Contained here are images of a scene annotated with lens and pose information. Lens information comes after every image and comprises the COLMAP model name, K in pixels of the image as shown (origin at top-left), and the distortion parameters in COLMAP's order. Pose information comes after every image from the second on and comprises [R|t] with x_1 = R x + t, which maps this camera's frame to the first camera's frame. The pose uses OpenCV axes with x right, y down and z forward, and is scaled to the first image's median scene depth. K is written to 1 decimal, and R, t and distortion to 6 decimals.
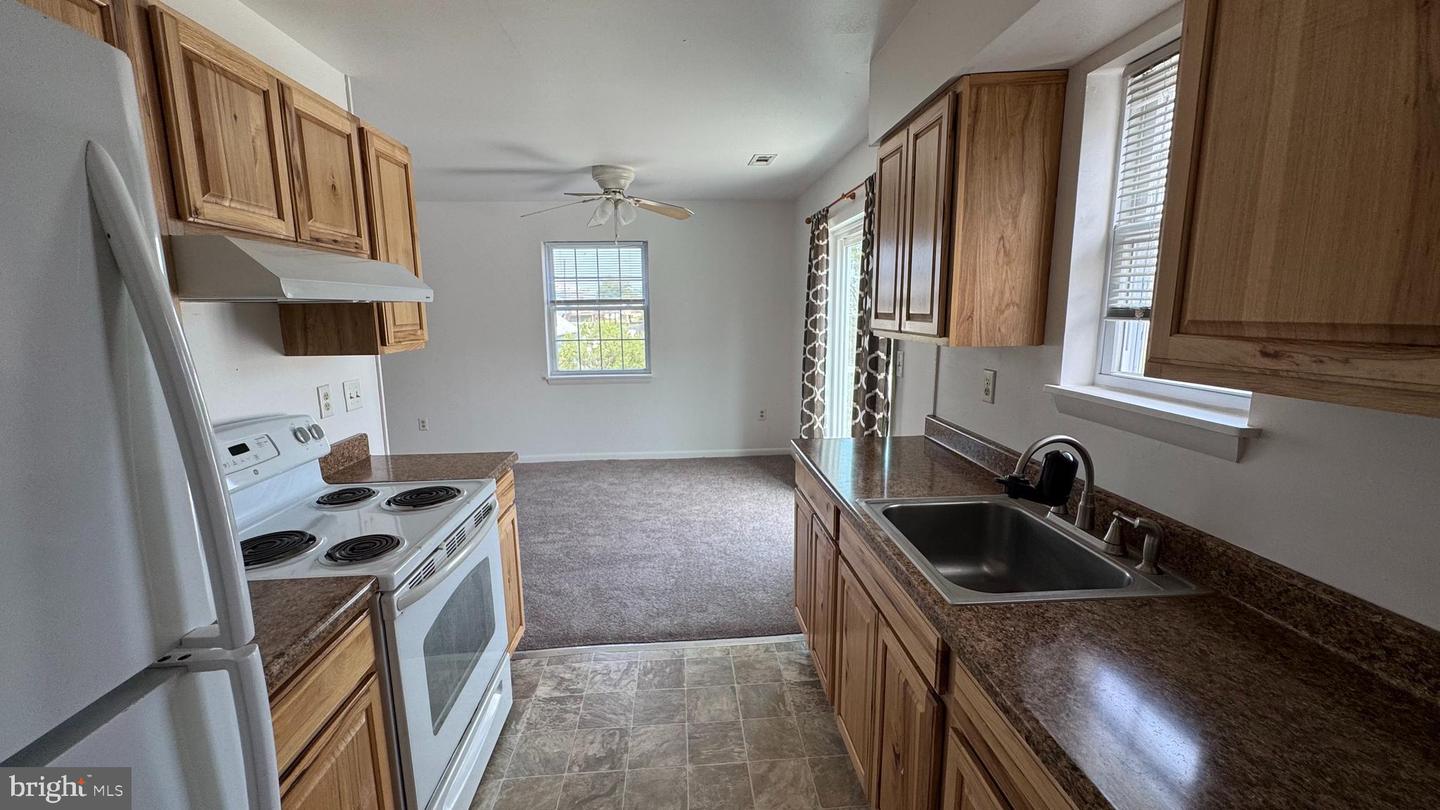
lens RADIAL K [[574.6, 0, 720.0], [0, 574.6, 405.0], [0, 0, 1]] dist [-0.000115, -0.000054]
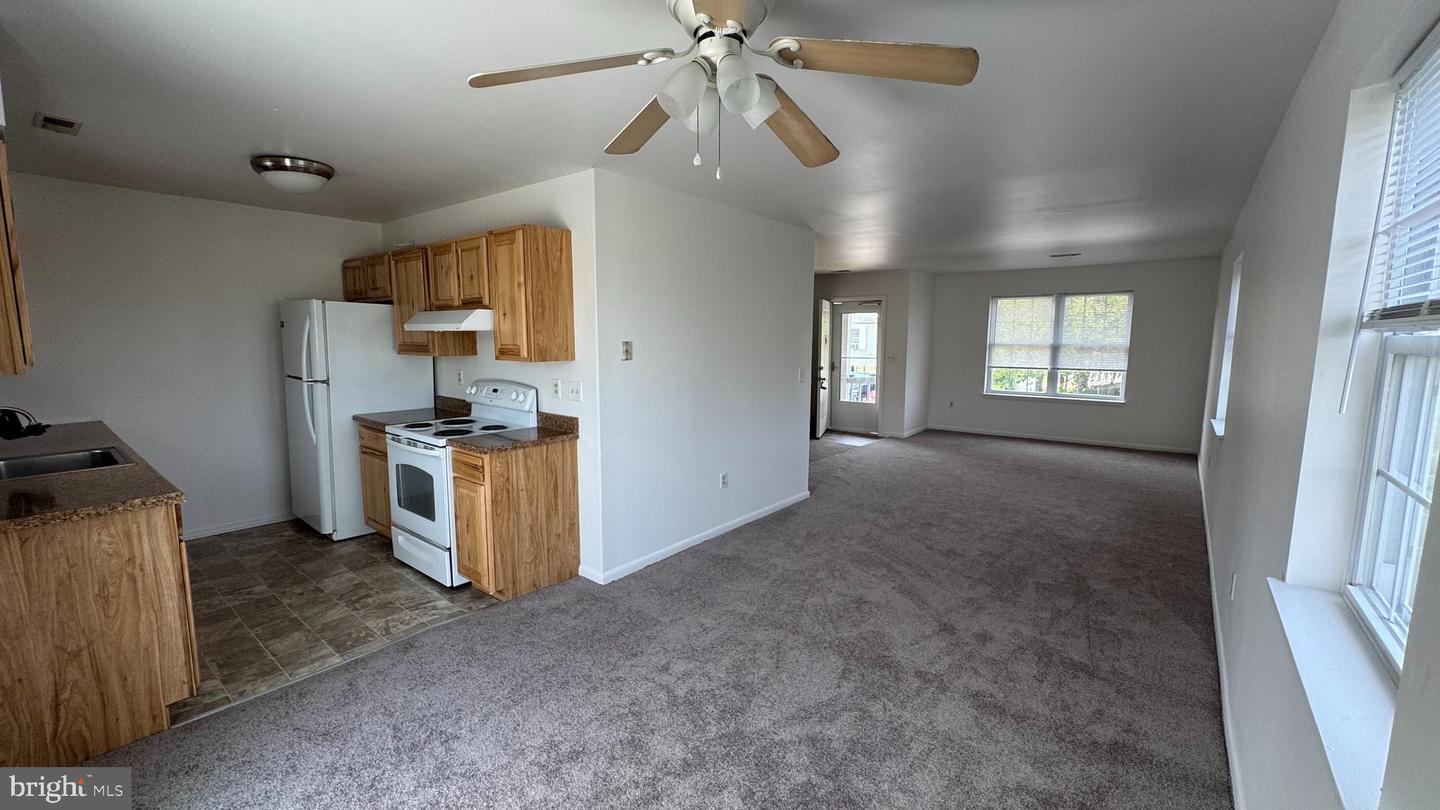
lens RADIAL K [[574.6, 0, 720.0], [0, 574.6, 405.0], [0, 0, 1]] dist [-0.000115, -0.000054]
pose [[-0.682581, 0.096859, -0.724363, 0.213525], [-0.120422, 0.962722, 0.242208, -0.418067], [0.720820, 0.252556, -0.645472, 2.397938]]
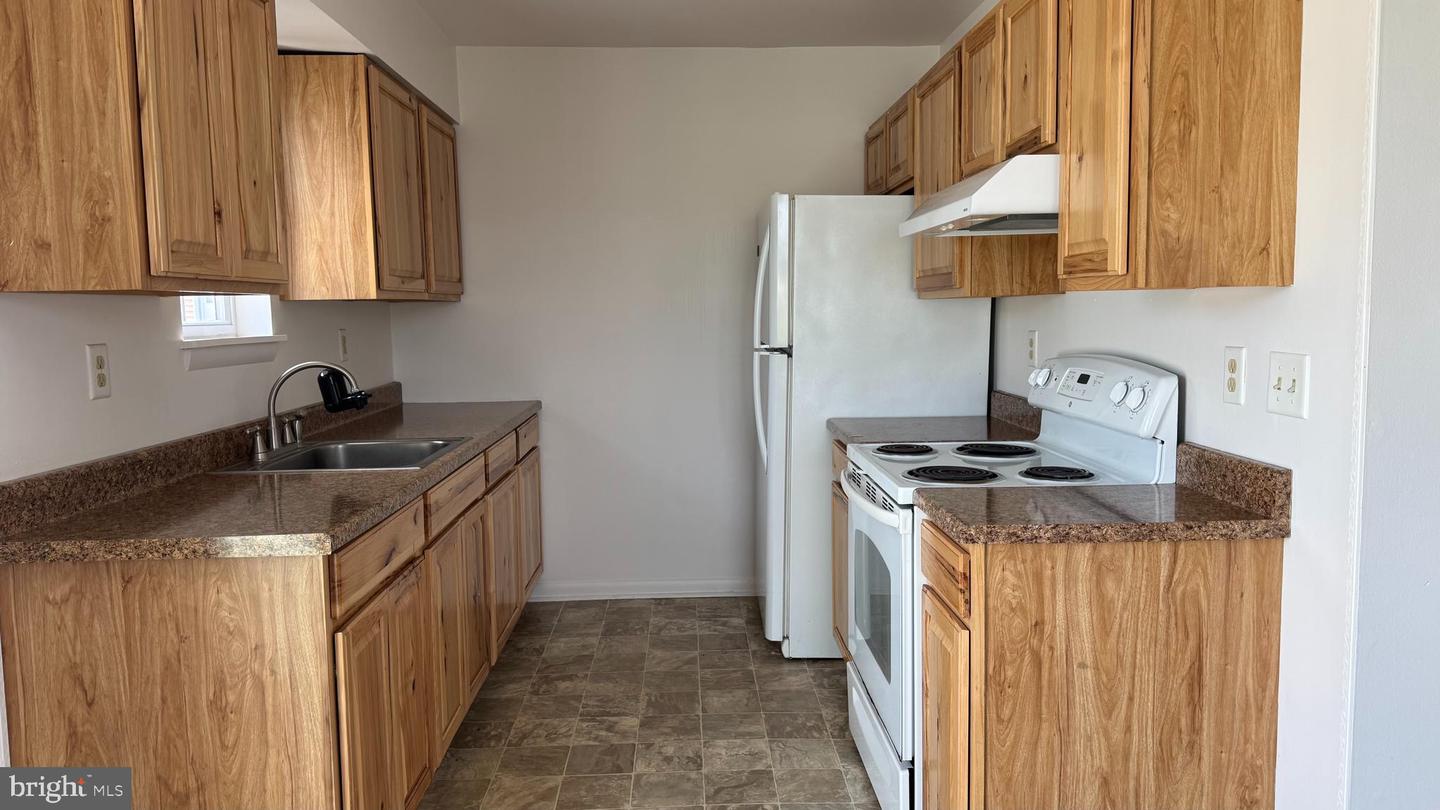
lens RADIAL K [[1015.1, 0, 720.0], [0, 1015.1, 405.0], [0, 0, 1]] dist [0.106540, -0.177342]
pose [[-0.999008, 0.022388, 0.038494, -0.217960], [0.031654, 0.965025, 0.260238, -0.249630], [-0.031321, 0.261198, -0.964777, 1.945551]]
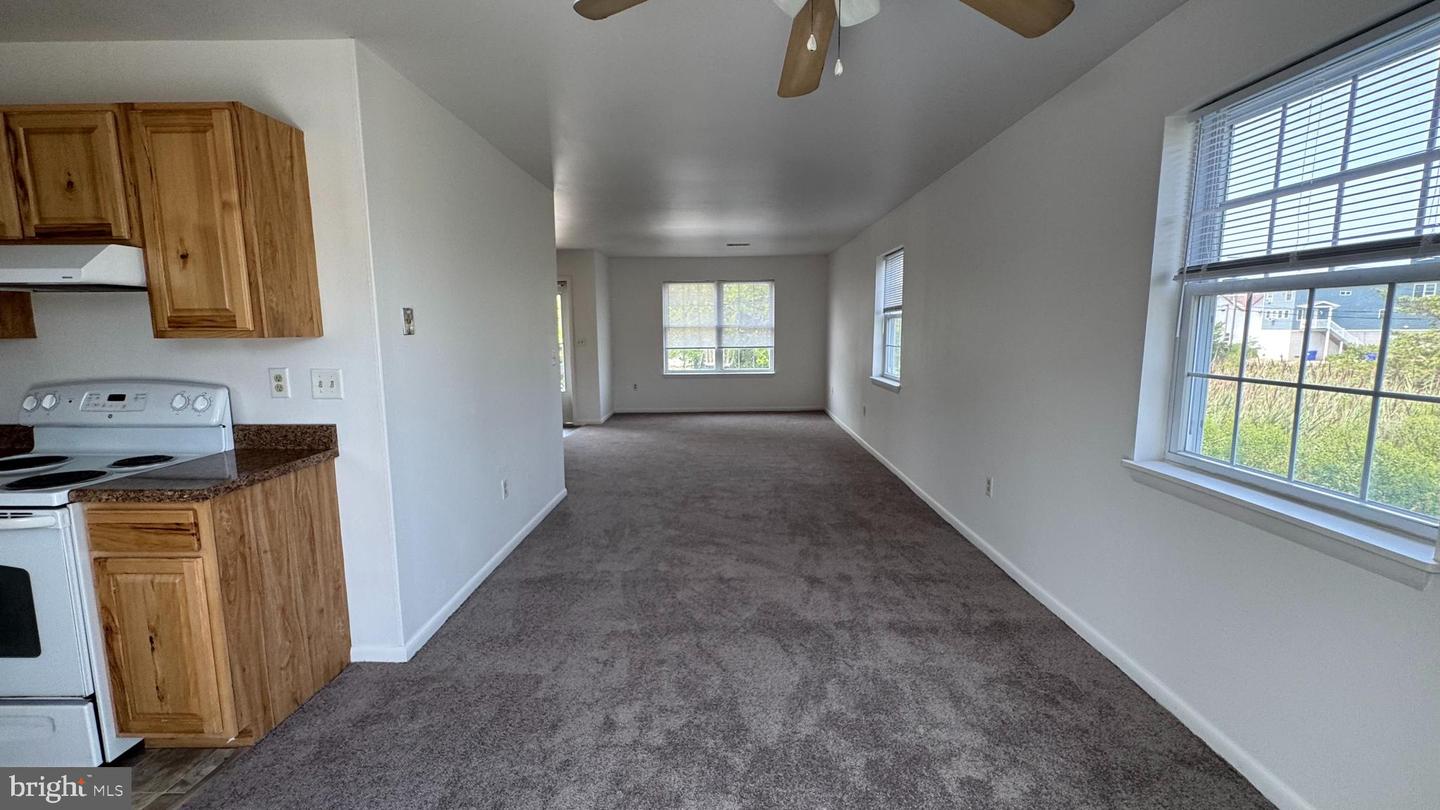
lens RADIAL K [[591.1, 0, 720.0], [0, 591.1, 405.0], [0, 0, 1]] dist [0.000342, 0.000077]
pose [[-0.088469, 0.142111, -0.985889, 0.319483], [-0.160053, 0.974881, 0.154886, -0.260431], [0.983136, 0.171497, -0.063502, 1.834114]]
